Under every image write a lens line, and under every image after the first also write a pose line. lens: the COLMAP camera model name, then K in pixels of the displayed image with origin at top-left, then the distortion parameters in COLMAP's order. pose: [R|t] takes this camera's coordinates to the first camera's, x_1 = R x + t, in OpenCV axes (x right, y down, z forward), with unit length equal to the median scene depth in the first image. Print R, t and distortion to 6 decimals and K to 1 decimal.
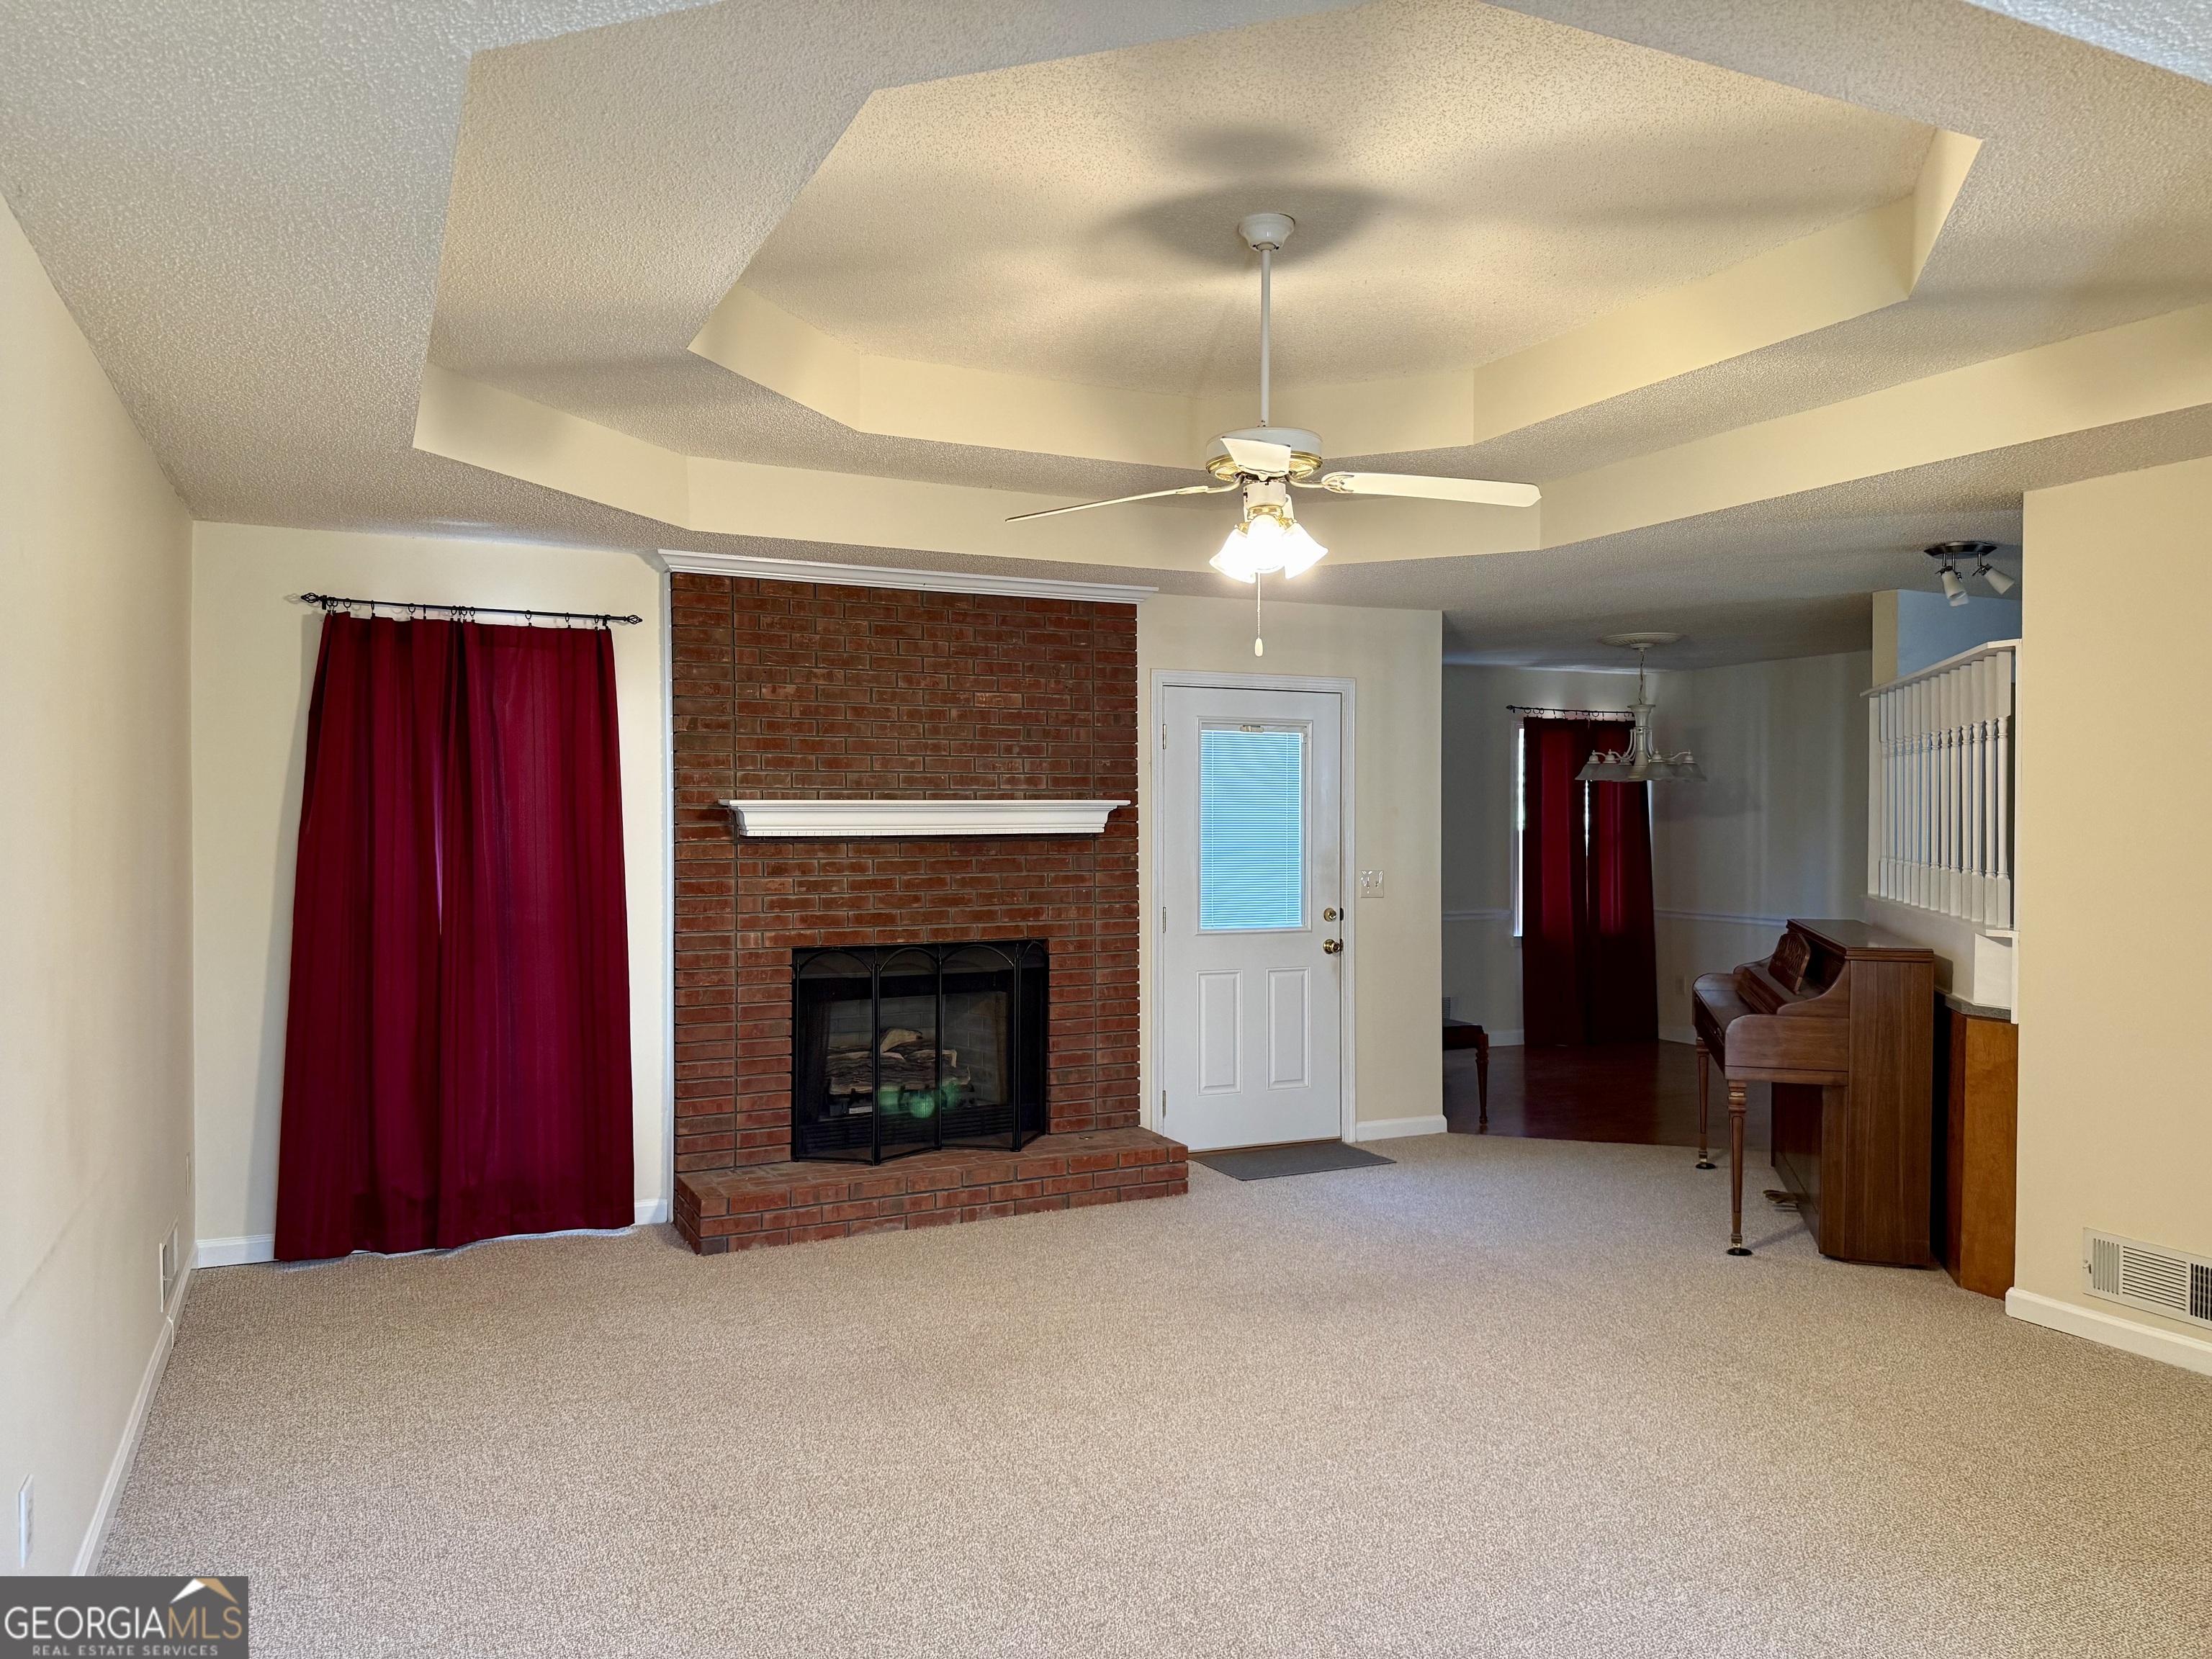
lens RADIAL K [[1529.8, 0, 1076.5], [0, 1529.8, 807.6], [0, 0, 1]] dist [0.053633, -0.067922]
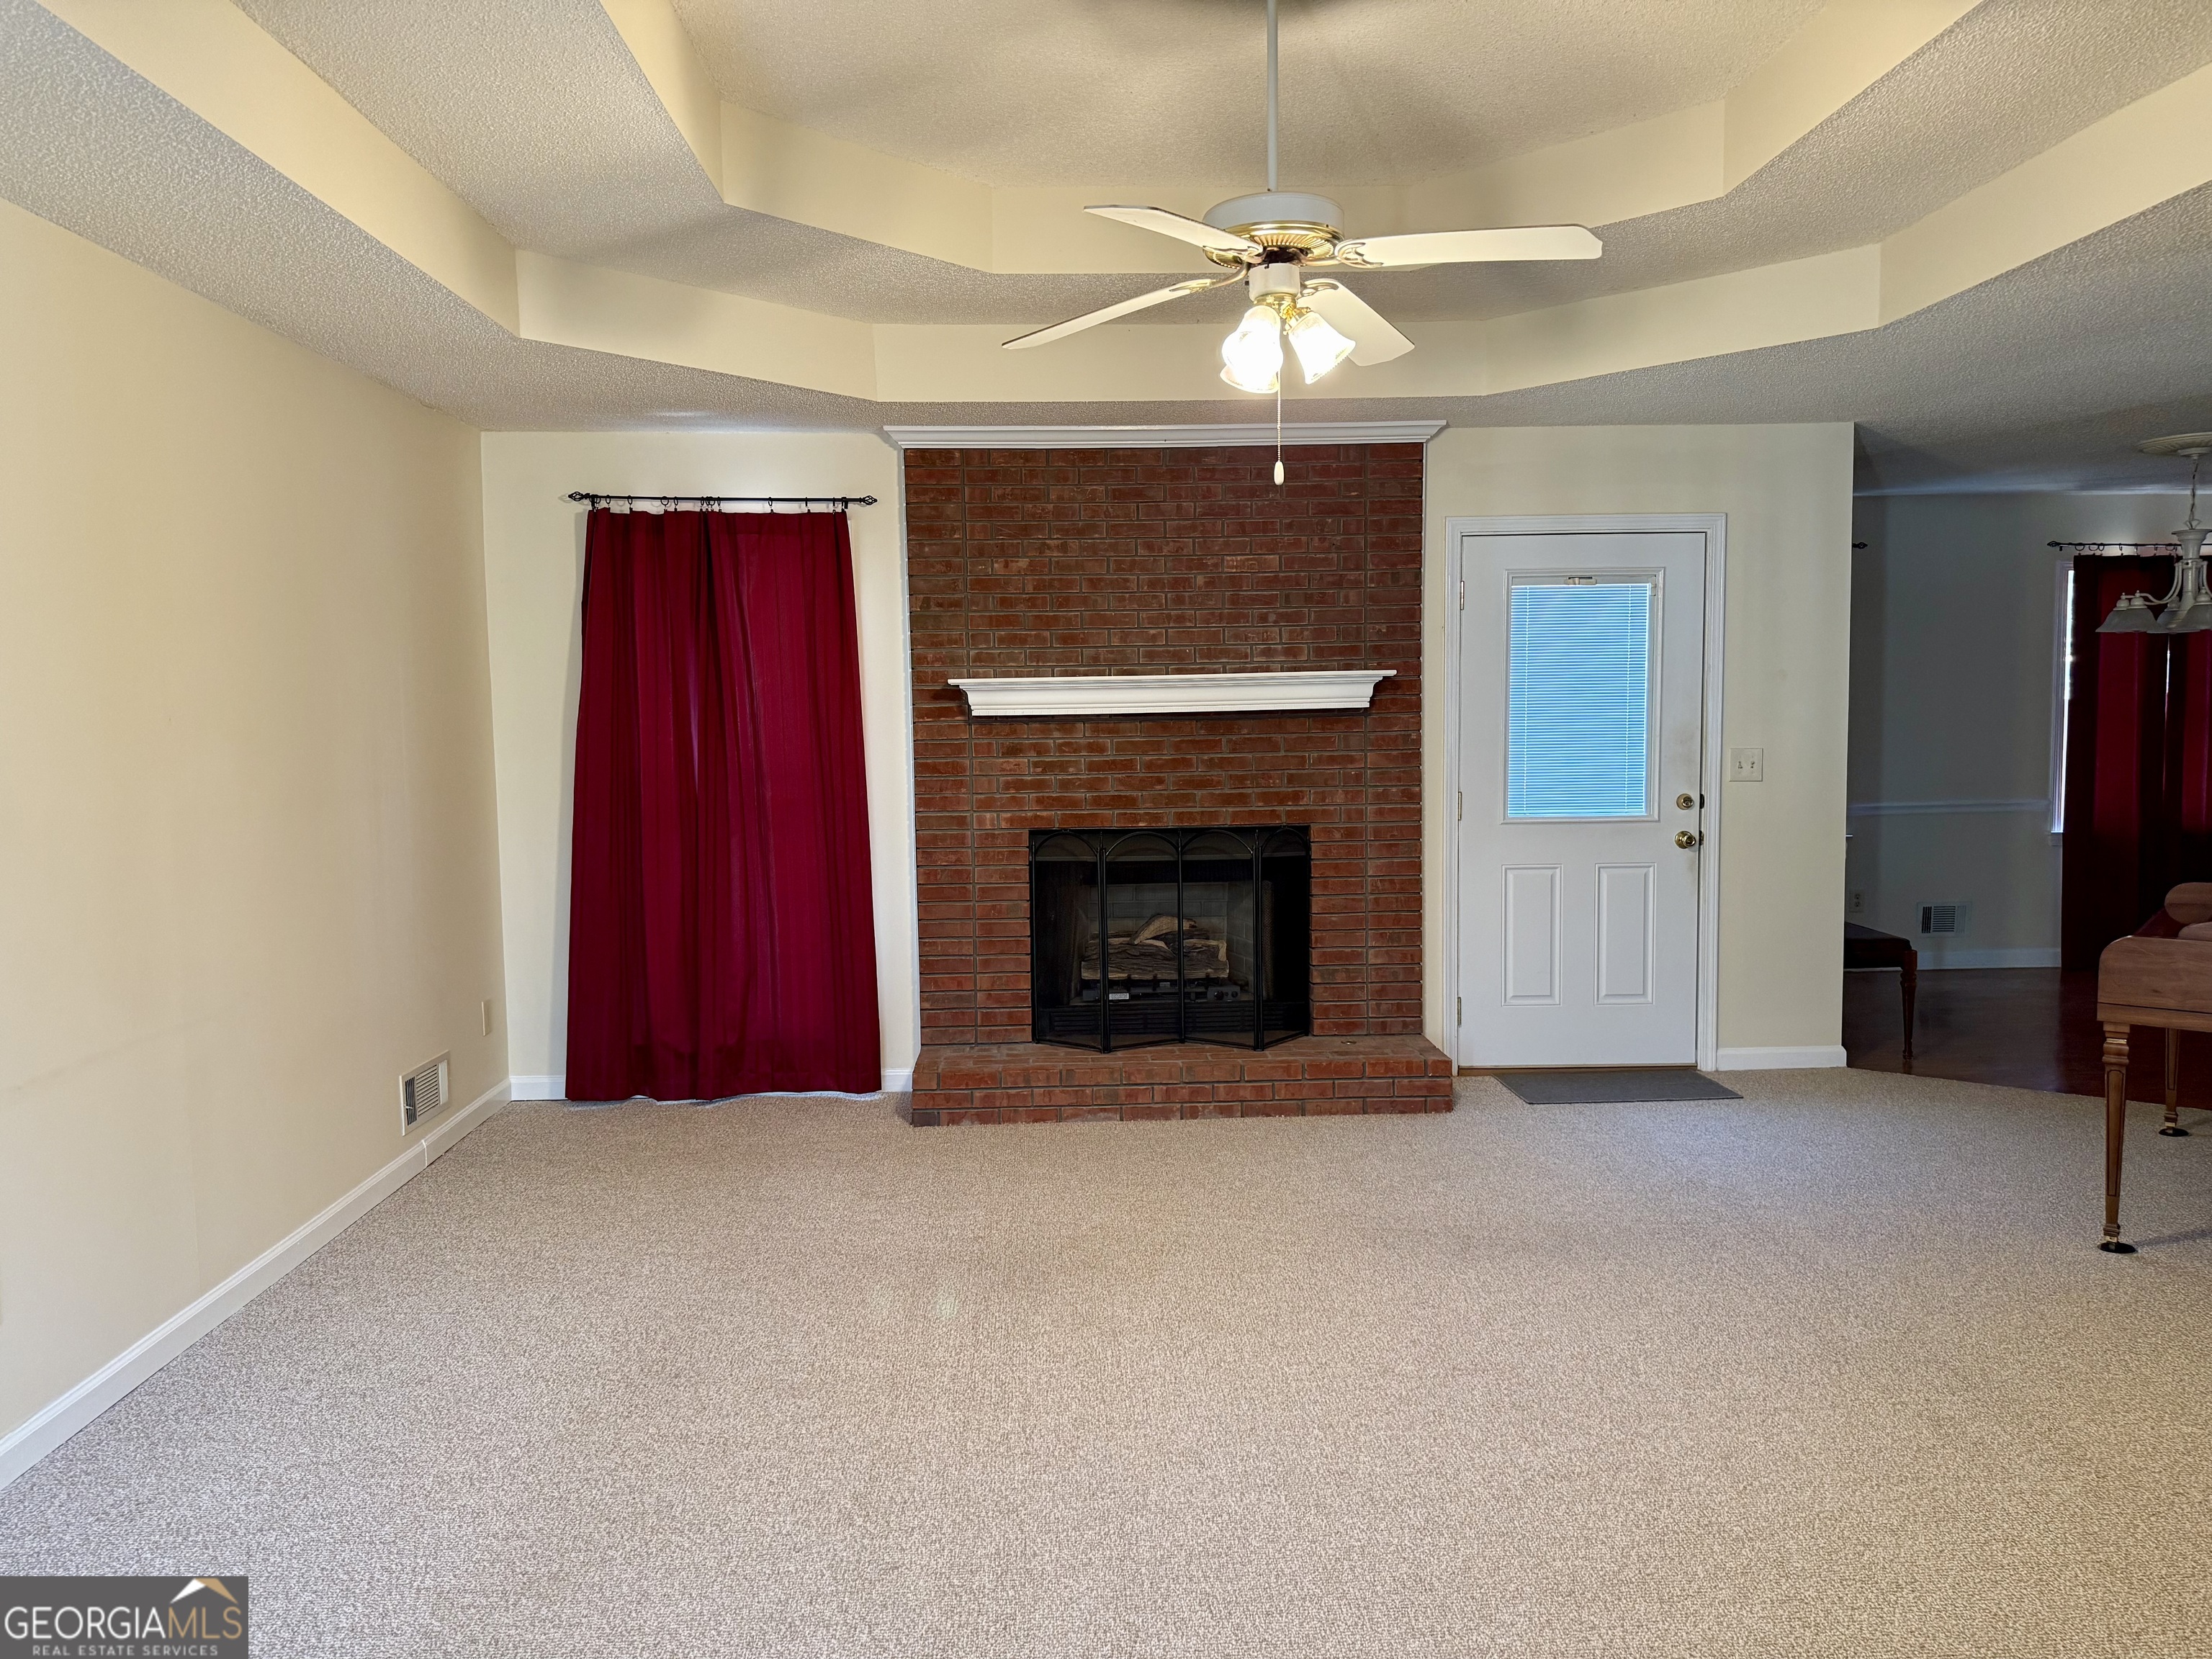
lens RADIAL K [[1529.8, 0, 1039.1], [0, 1529.8, 827.7], [0, 0, 1]] dist [0.053633, -0.067922]
pose [[0.922832, 0.015861, -0.384875, 0.195977], [0.017222, 0.996454, 0.082359, 0.009866], [0.384817, -0.082632, 0.919287, 0.102673]]
